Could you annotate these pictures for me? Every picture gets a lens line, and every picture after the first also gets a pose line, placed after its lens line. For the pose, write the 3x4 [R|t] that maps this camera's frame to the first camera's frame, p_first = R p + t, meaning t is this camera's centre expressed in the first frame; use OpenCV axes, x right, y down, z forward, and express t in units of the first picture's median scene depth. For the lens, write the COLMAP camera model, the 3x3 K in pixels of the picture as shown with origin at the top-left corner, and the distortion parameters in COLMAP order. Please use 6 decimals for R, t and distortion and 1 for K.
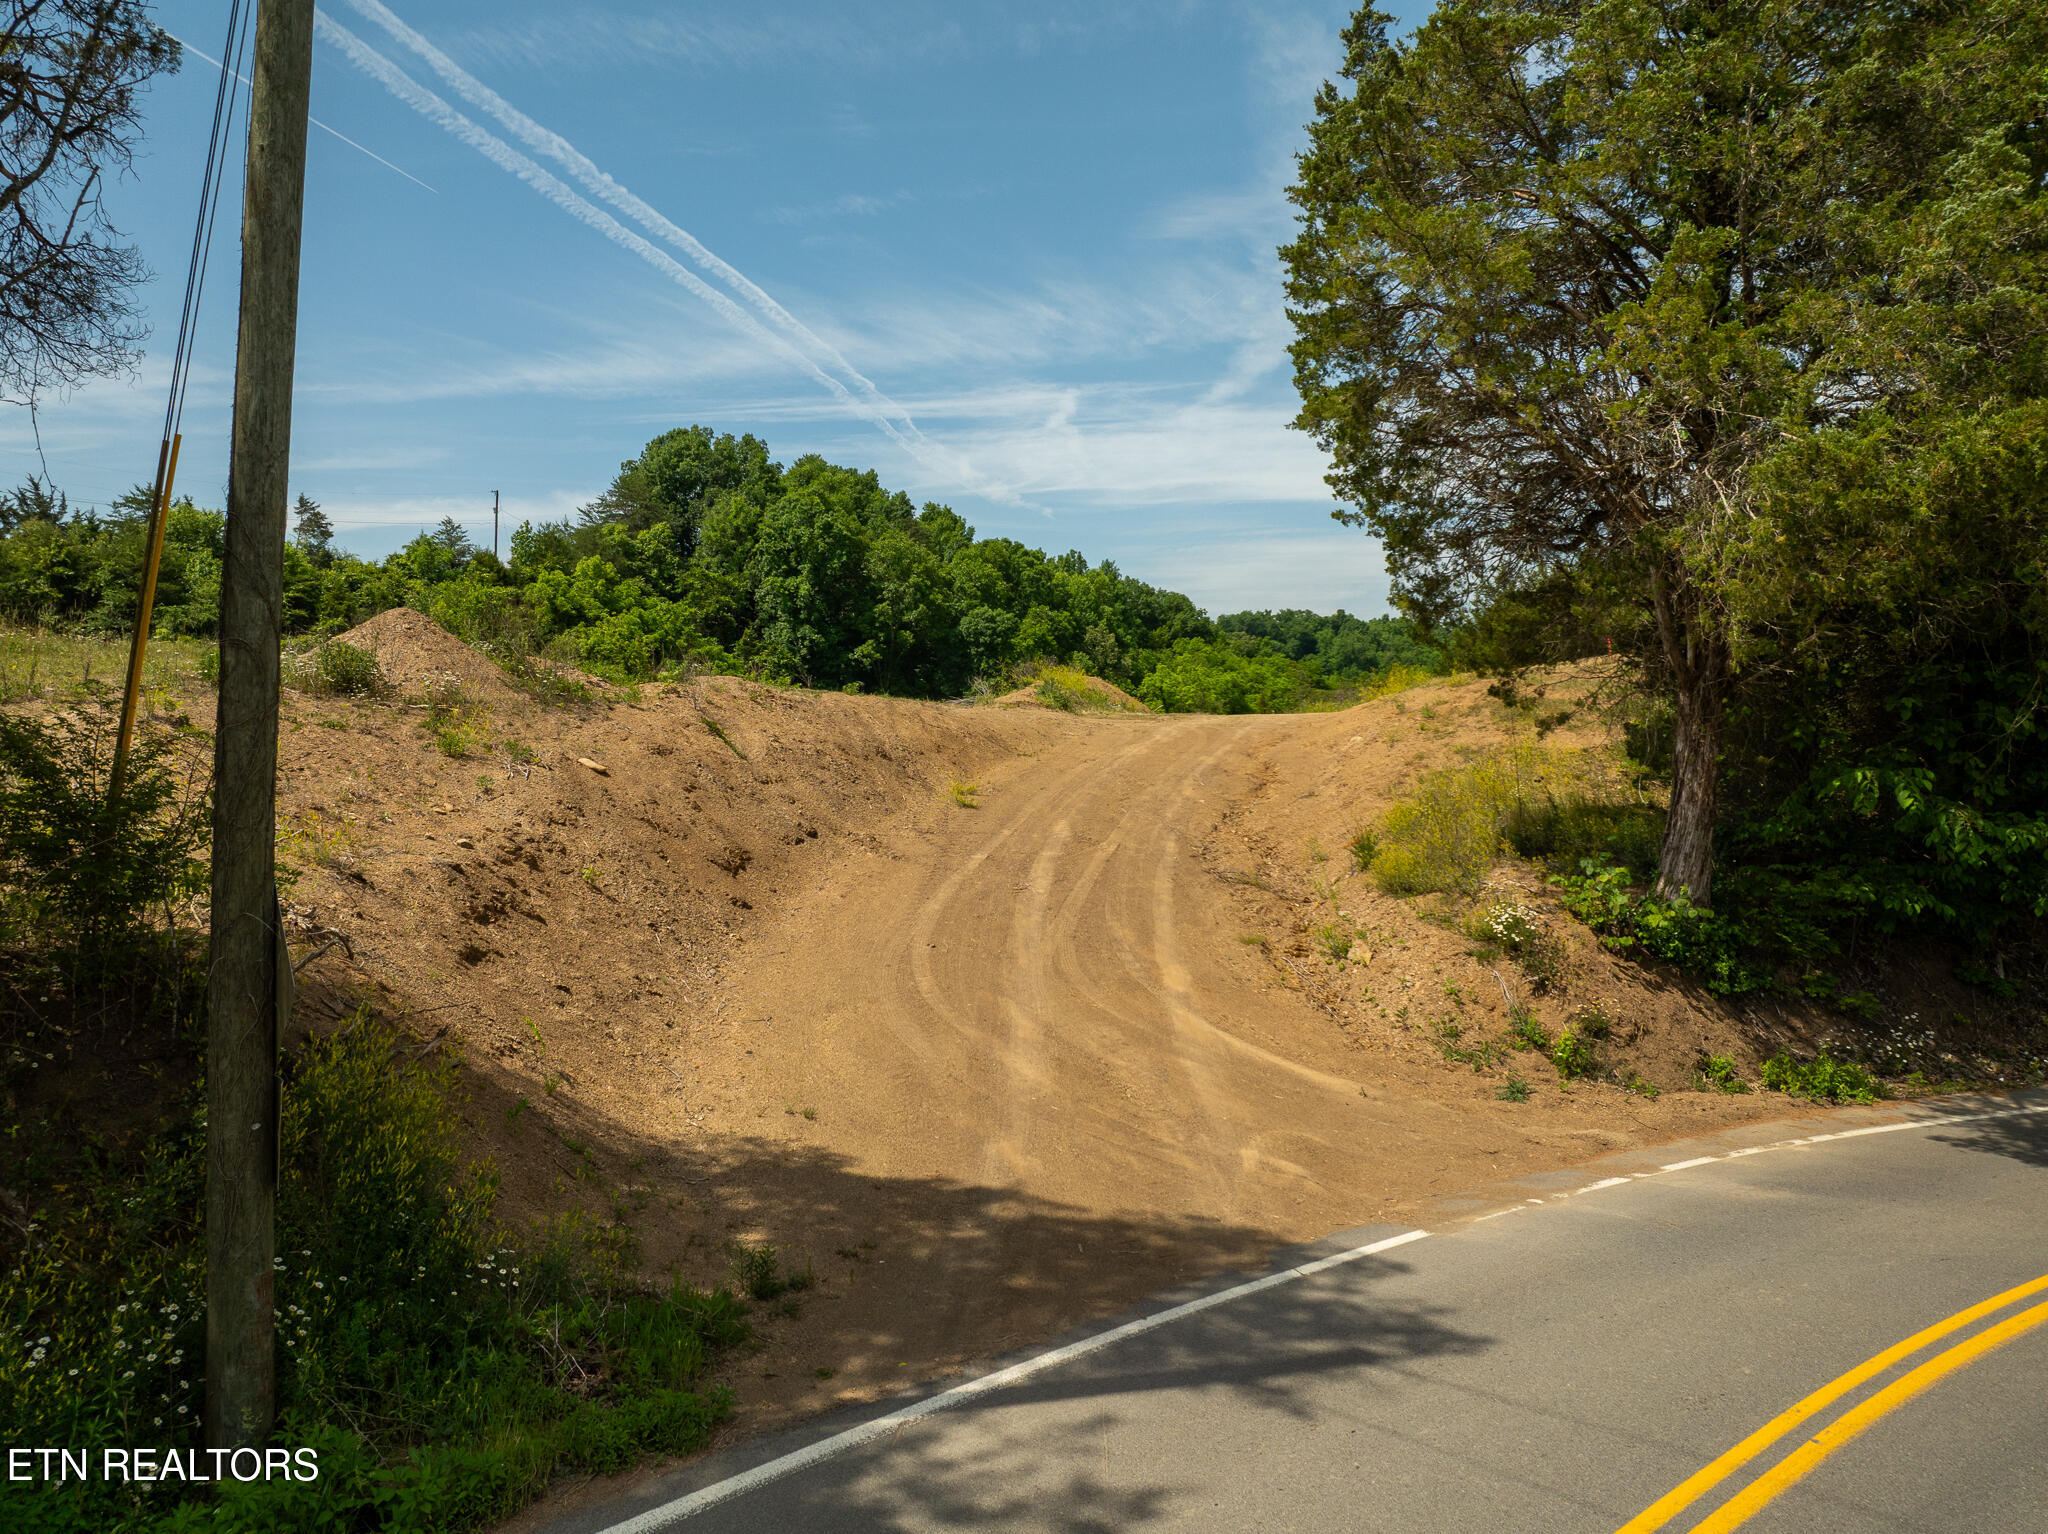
lens RADIAL K [[1443.3, 0, 1029.0], [0, 1443.3, 754.1], [0, 0, 1]] dist [-0.051312, 0.021126]
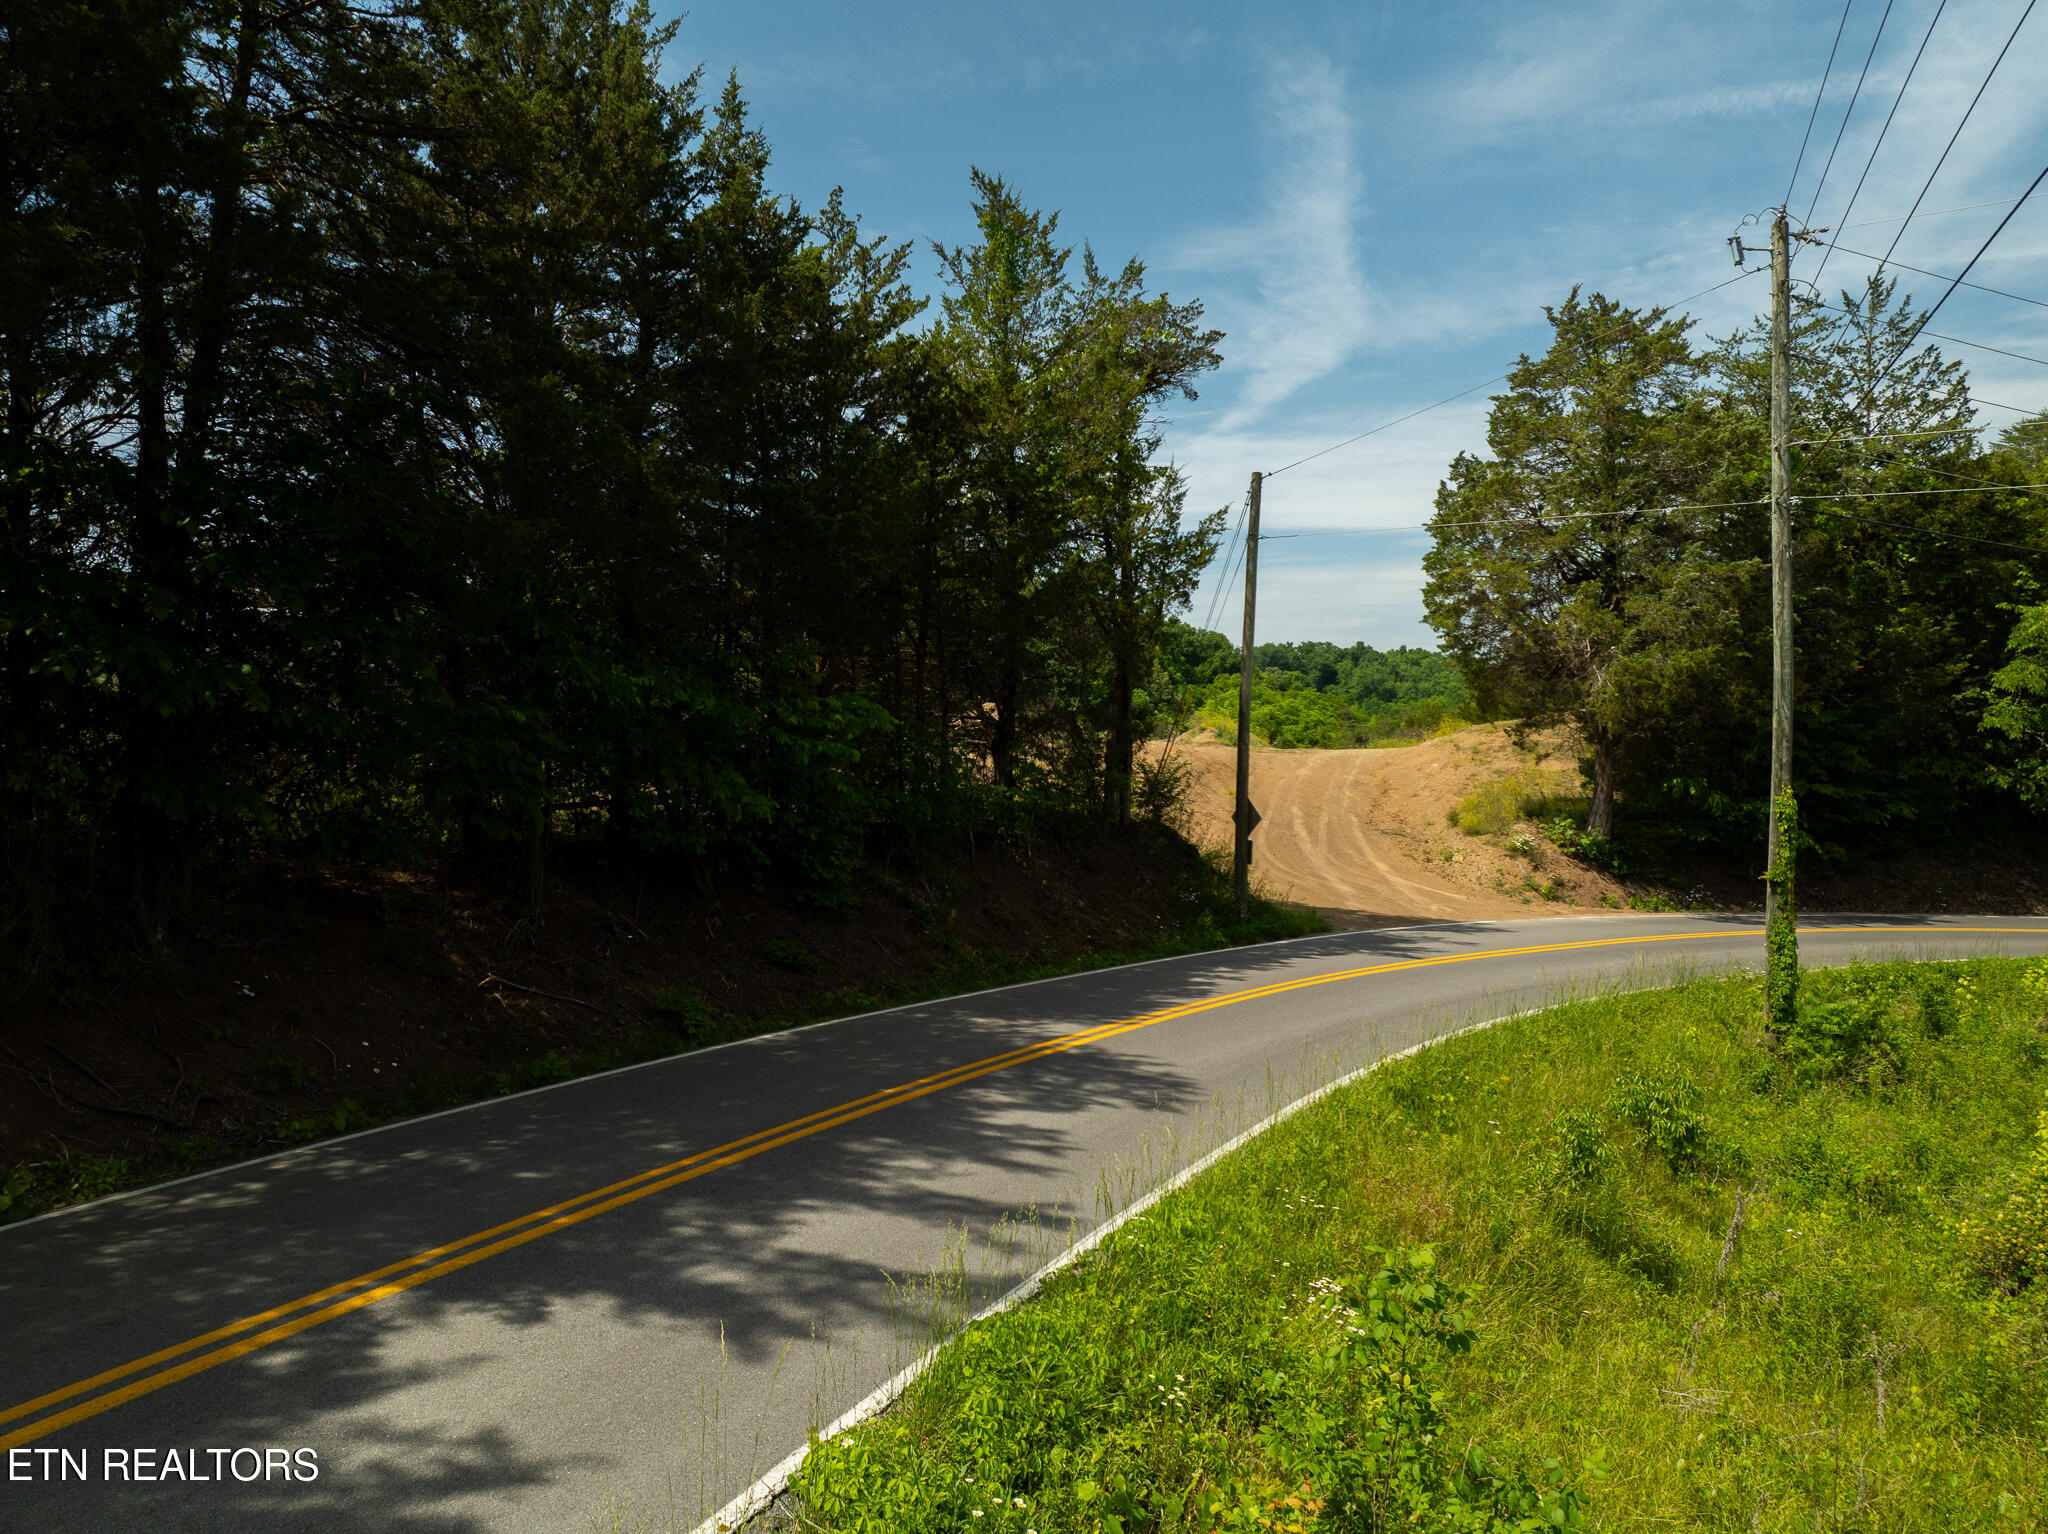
lens RADIAL K [[1443.3, 0, 1031.5], [0, 1443.3, 763.7], [0, 0, 1]] dist [-0.051312, 0.021126]
pose [[0.999967, -0.001998, -0.007812, -0.392628], [0.001896, 0.999914, -0.012993, 0.014804], [0.007838, 0.012977, 0.999885, -1.181168]]
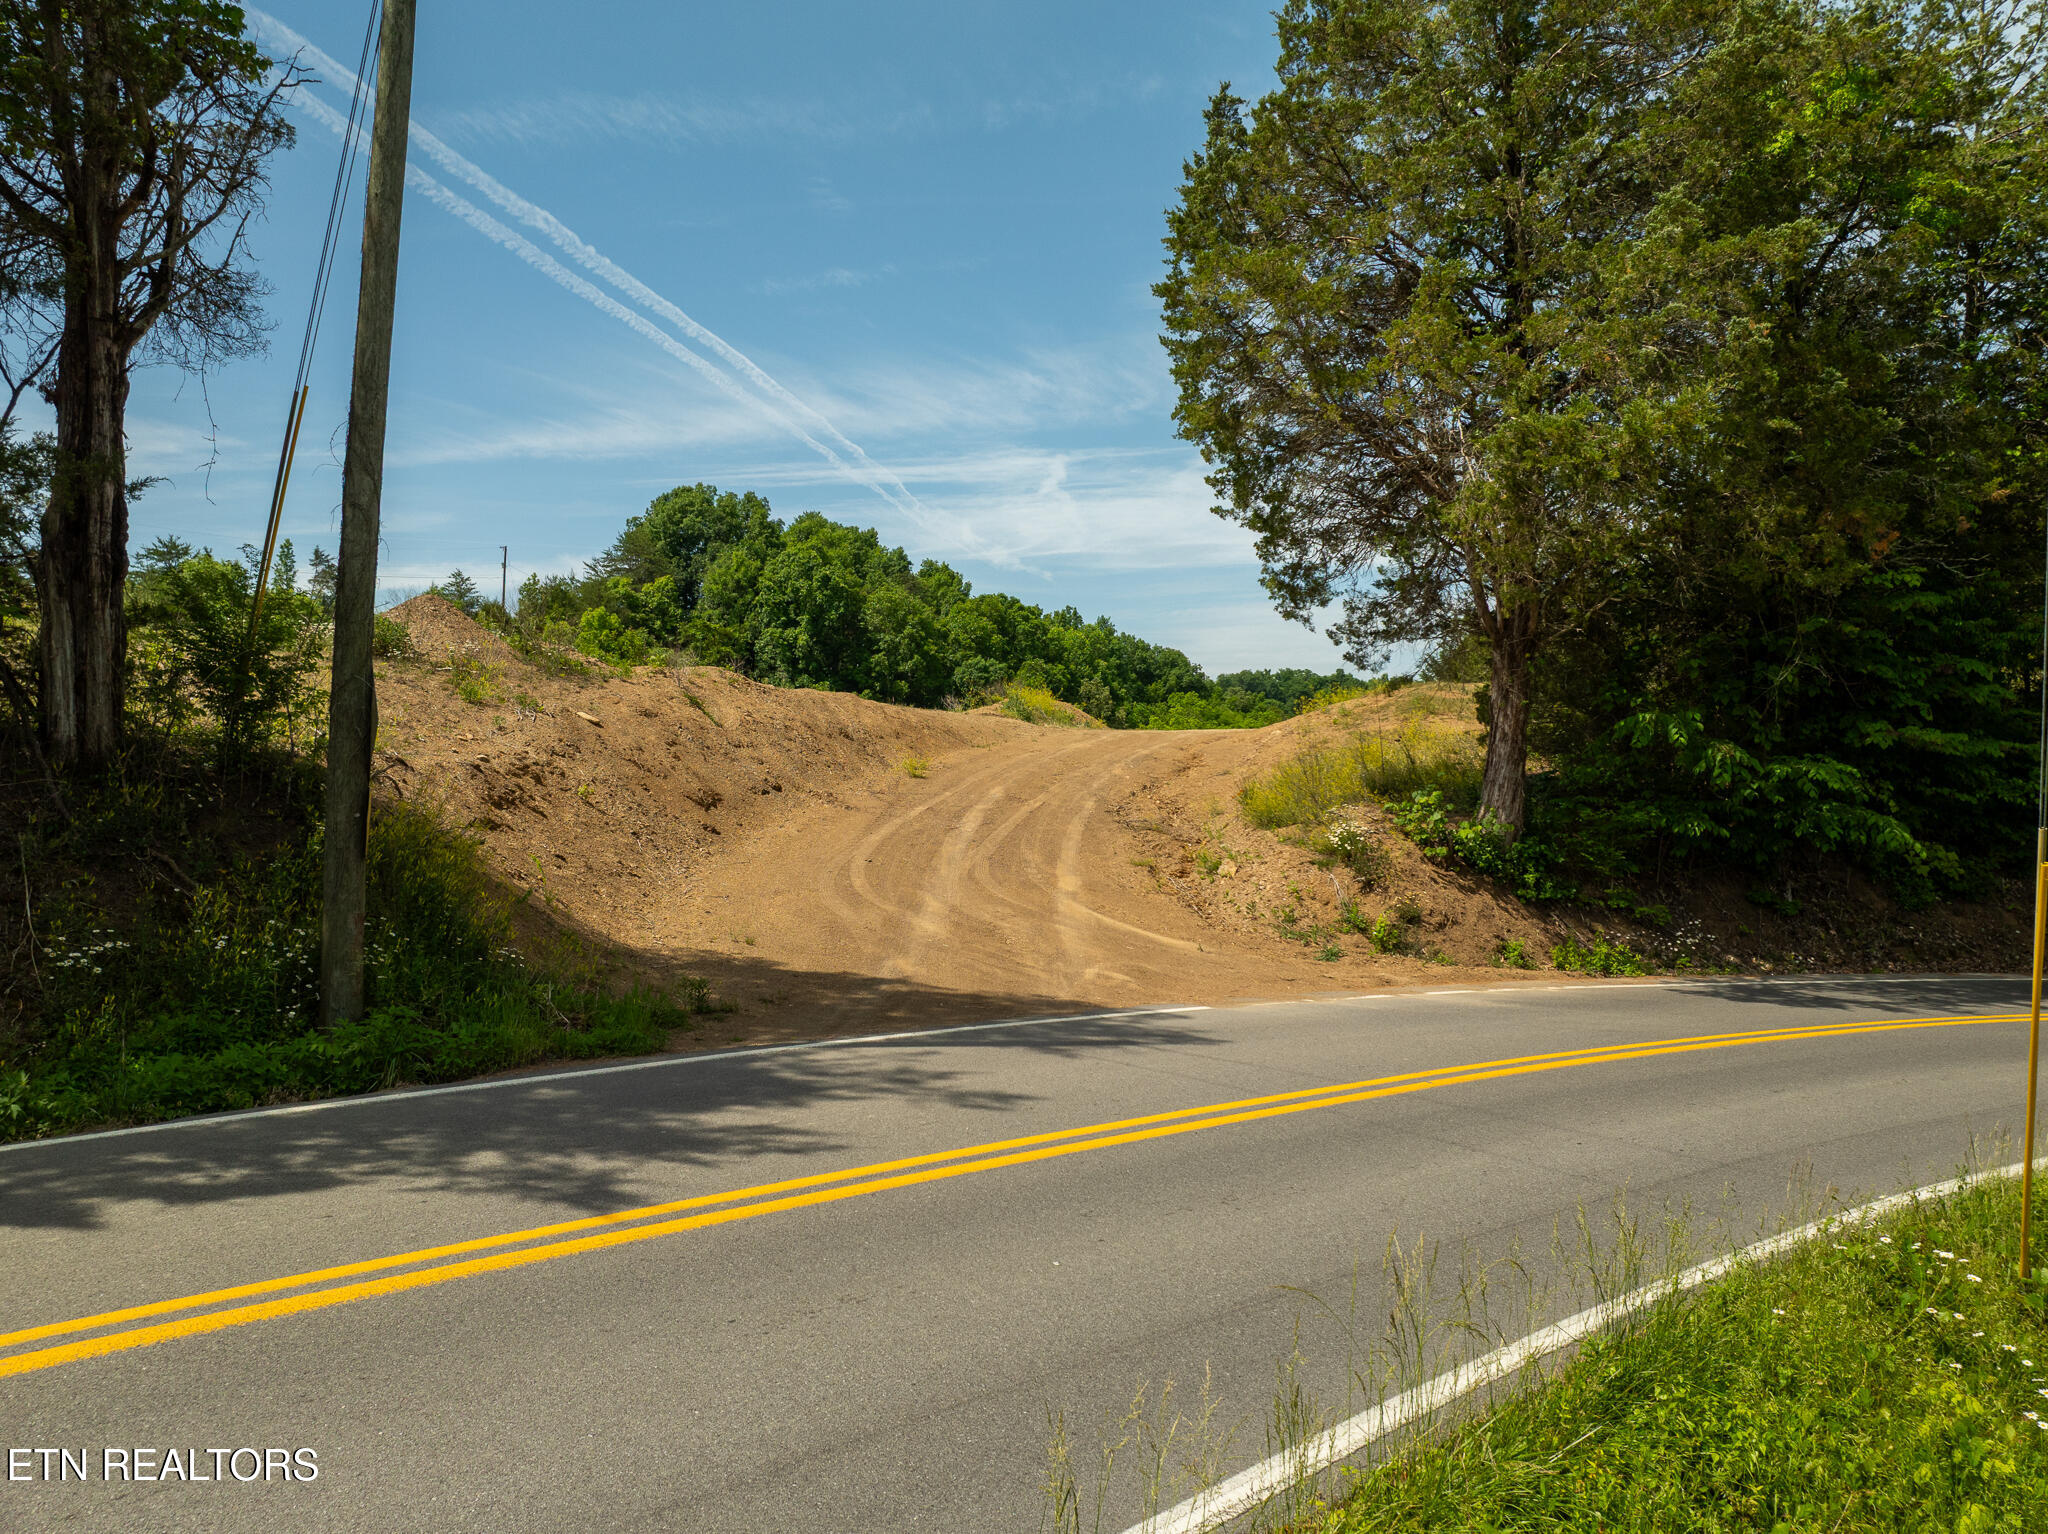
lens RADIAL K [[1443.3, 0, 1030.7], [0, 1443.3, 755.7], [0, 0, 1]] dist [-0.051312, 0.021126]
pose [[0.999998, -0.001152, -0.001730, 0.062561], [0.001078, 0.999115, -0.042058, 0.086371], [0.001777, 0.042056, 0.999114, -0.181703]]
